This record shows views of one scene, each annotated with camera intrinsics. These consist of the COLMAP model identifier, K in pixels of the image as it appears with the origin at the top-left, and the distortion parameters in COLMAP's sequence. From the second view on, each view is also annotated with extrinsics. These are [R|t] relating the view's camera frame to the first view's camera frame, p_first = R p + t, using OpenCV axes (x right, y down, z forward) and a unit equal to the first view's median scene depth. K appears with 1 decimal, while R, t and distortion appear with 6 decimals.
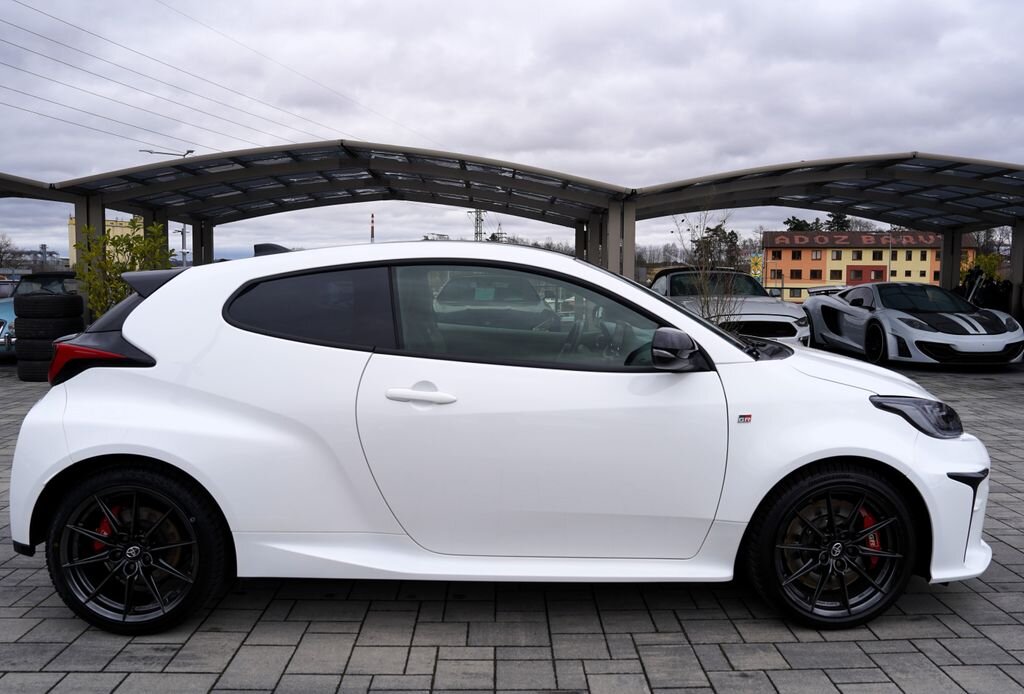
lens RADIAL K [[800.6, 0, 512.0], [0, 800.6, 347.0], [0, 0, 1]] dist [-0.105493, 0.096459]
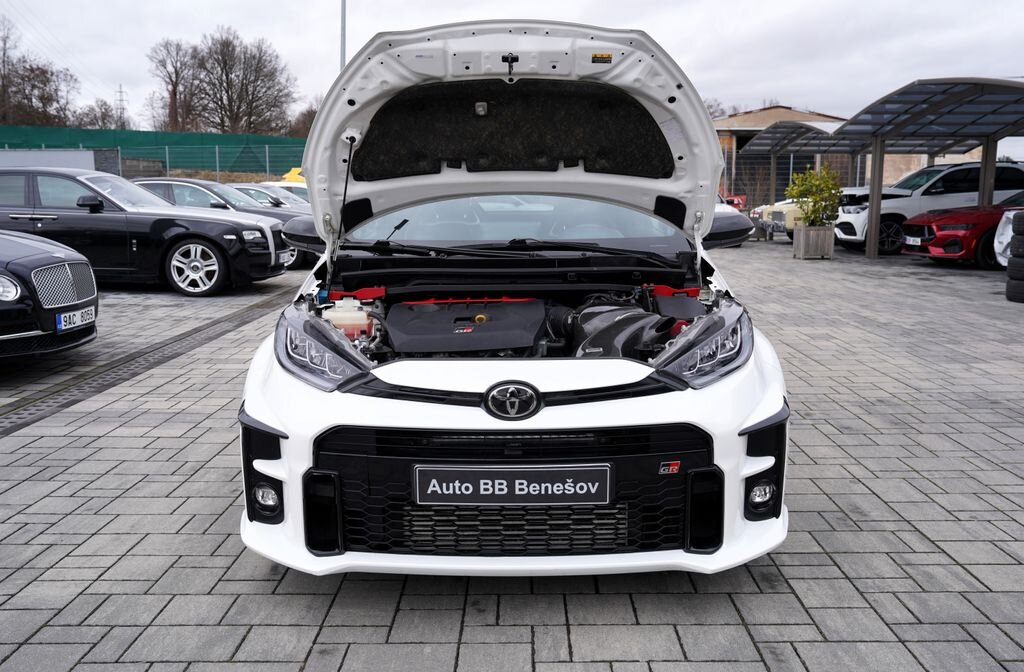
lens RADIAL K [[872.1, 0, 517.8], [0, 872.1, 328.1], [0, 0, 1]] dist [-0.052851, 0.116033]
pose [[-0.032733, 0.140221, -0.989579, 1.499556], [-0.088893, 0.985777, 0.142622, -0.075000], [0.995503, 0.092635, -0.019803, 1.337755]]
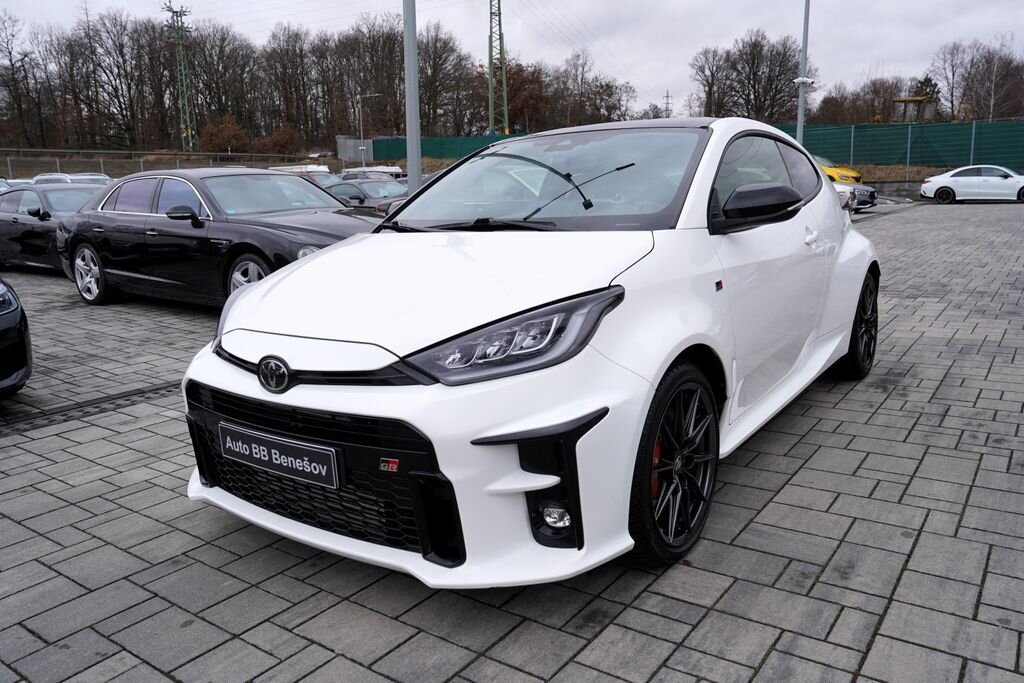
lens RADIAL K [[763.4, 0, 521.5], [0, 763.4, 338.5], [0, 0, 1]] dist [-0.074790, 0.091366]
pose [[-0.602451, 0.166765, -0.780540, 1.130071], [-0.039865, 0.970421, 0.238103, -0.112749], [0.797160, 0.174562, -0.577983, 1.943568]]
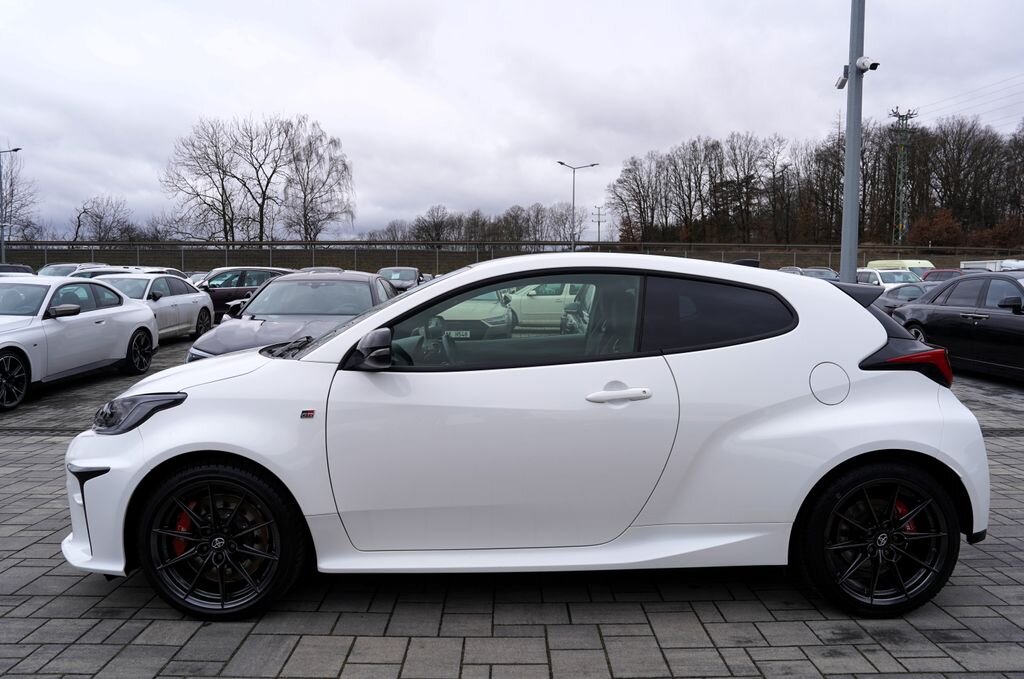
lens RADIAL K [[725.0, 0, 514.8], [0, 725.0, 340.8], [0, 0, 1]] dist [-0.105441, 0.092289]
pose [[-0.999846, -0.015035, 0.009088, -0.001009], [-0.013383, 0.986965, 0.160377, -0.222519], [-0.011381, 0.160231, -0.987014, 2.526990]]
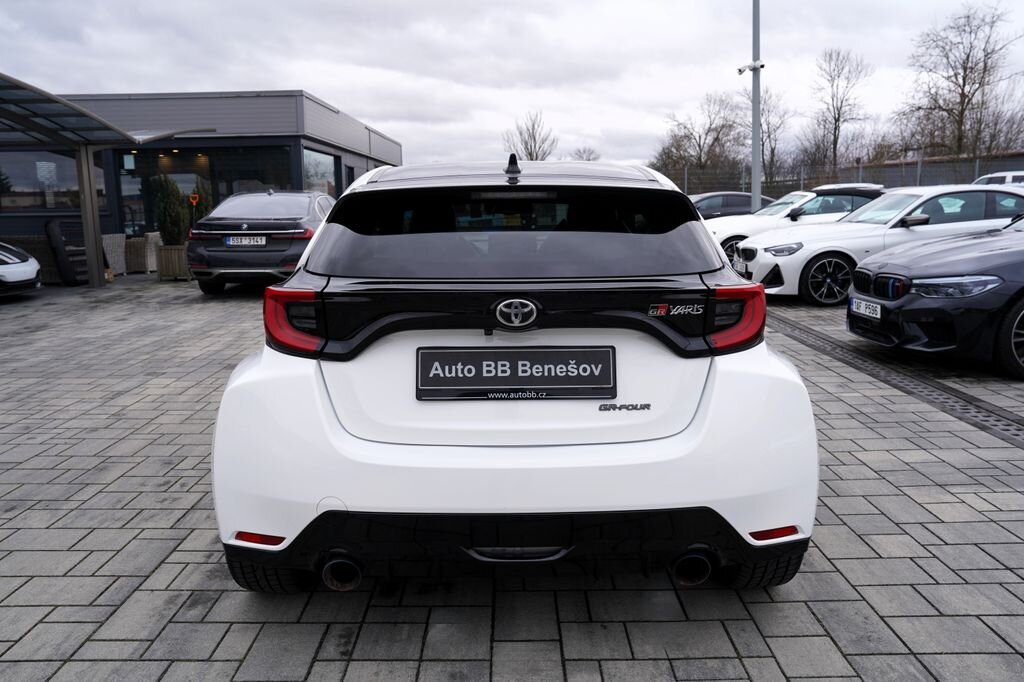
lens RADIAL K [[774.9, 0, 512.0], [0, 774.9, 341.0], [0, 0, 1]] dist [-0.086843, 0.094379]
pose [[0.021901, -0.185141, 0.982468, -1.364221], [0.102978, 0.977894, 0.181984, -0.114163], [-0.994442, 0.097187, 0.040482, 1.246186]]
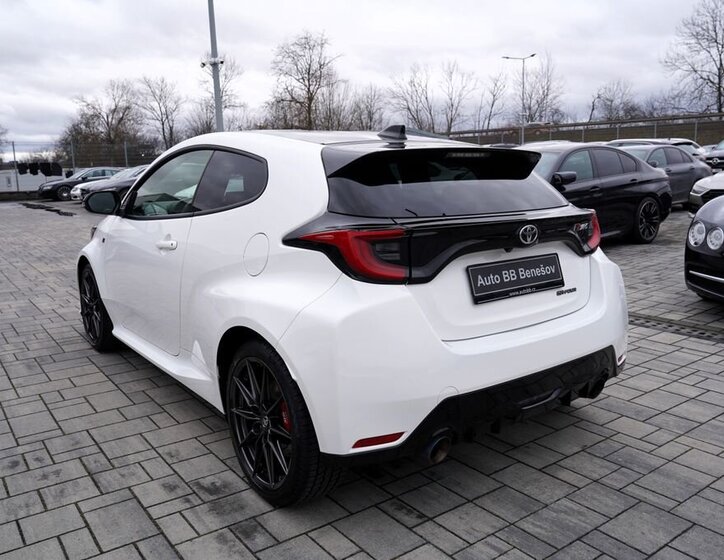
lens RADIAL K [[628.8, 0, 358.4], [0, 628.8, 275.7], [0, 0, 1]] dist [-0.055578, 0.055505]
pose [[-0.569286, -0.140692, 0.810012, -1.220533], [0.088513, 0.969033, 0.230520, -0.169324], [-0.817361, 0.202929, -0.539204, 1.911411]]
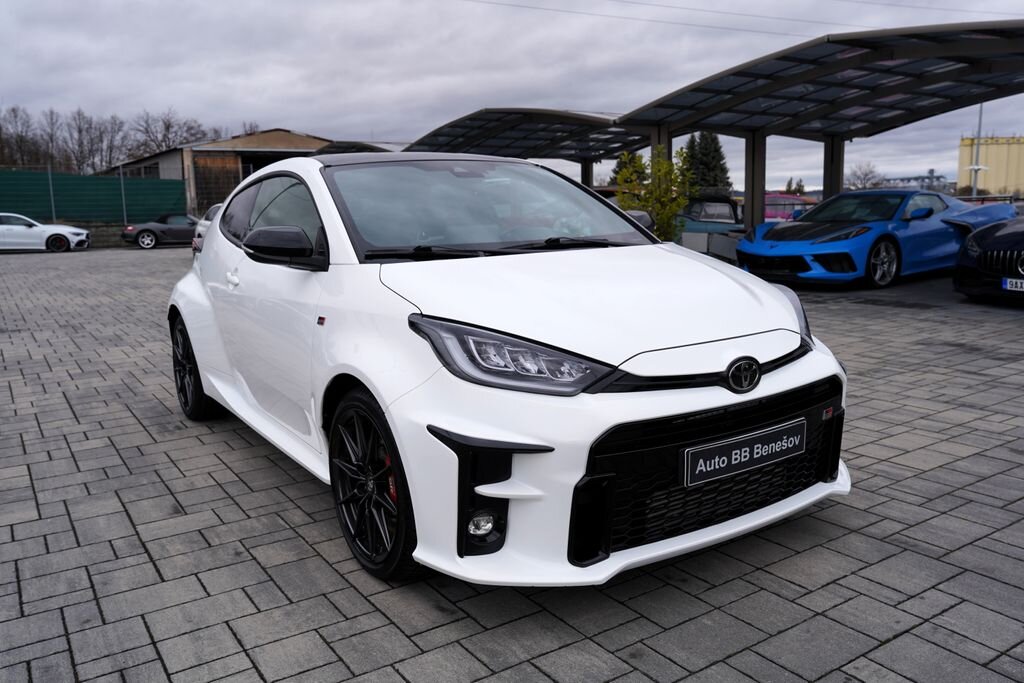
lens RADIAL K [[817.8, 0, 510.9], [0, 817.8, 328.8], [0, 0, 1]] dist [-0.053157, 0.094418]
pose [[0.525441, 0.102472, -0.844636, 1.281411], [-0.046268, 0.994693, 0.091894, -0.004906], [0.849571, -0.009205, 0.527394, 0.672795]]
